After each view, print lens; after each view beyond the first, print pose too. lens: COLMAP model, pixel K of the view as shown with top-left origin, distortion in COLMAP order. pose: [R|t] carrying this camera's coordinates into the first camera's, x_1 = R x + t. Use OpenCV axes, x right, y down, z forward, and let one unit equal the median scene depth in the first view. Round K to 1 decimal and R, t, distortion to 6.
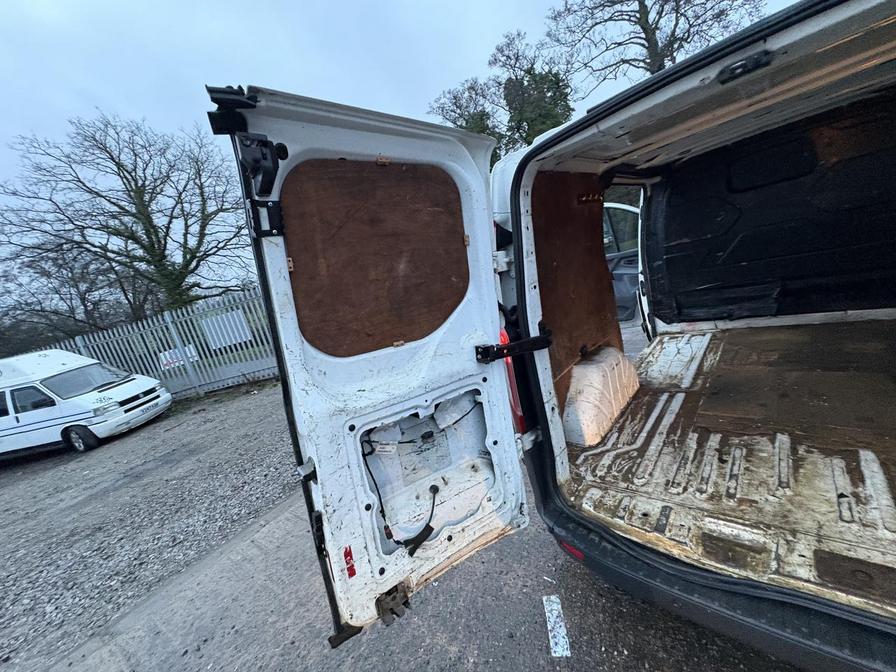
lens RADIAL K [[354.8, 0, 446.8], [0, 354.8, 336.8], [0, 0, 1]] dist [-0.004353, 0.001068]
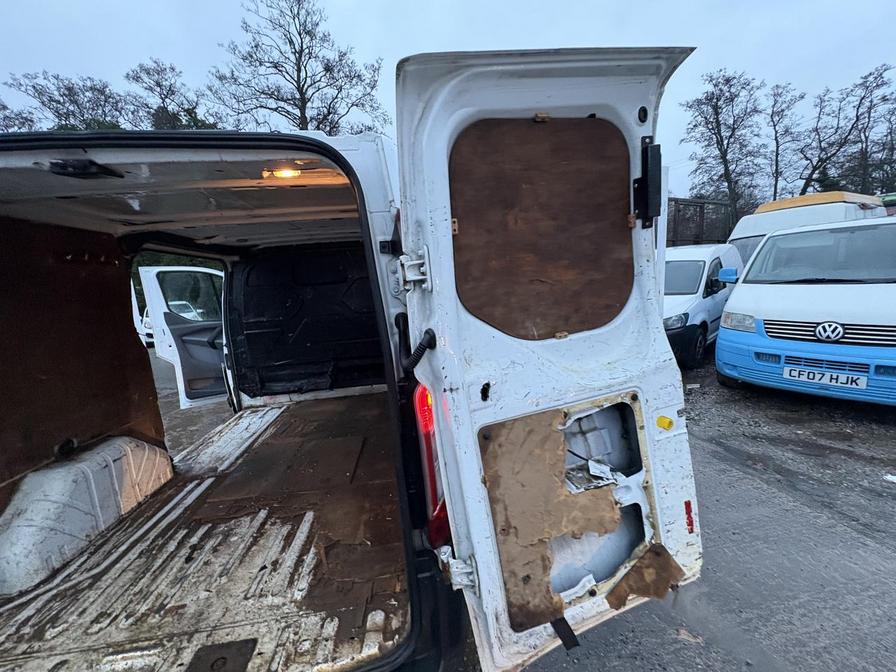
lens RADIAL K [[354.8, 0, 445.6], [0, 354.8, 338.6], [0, 0, 1]] dist [-0.004353, 0.001068]
pose [[0.659628, 0.081550, 0.747155, 0.228358], [0.046286, 0.987802, -0.148679, -0.027885], [-0.750166, 0.132656, 0.647807, -0.094817]]
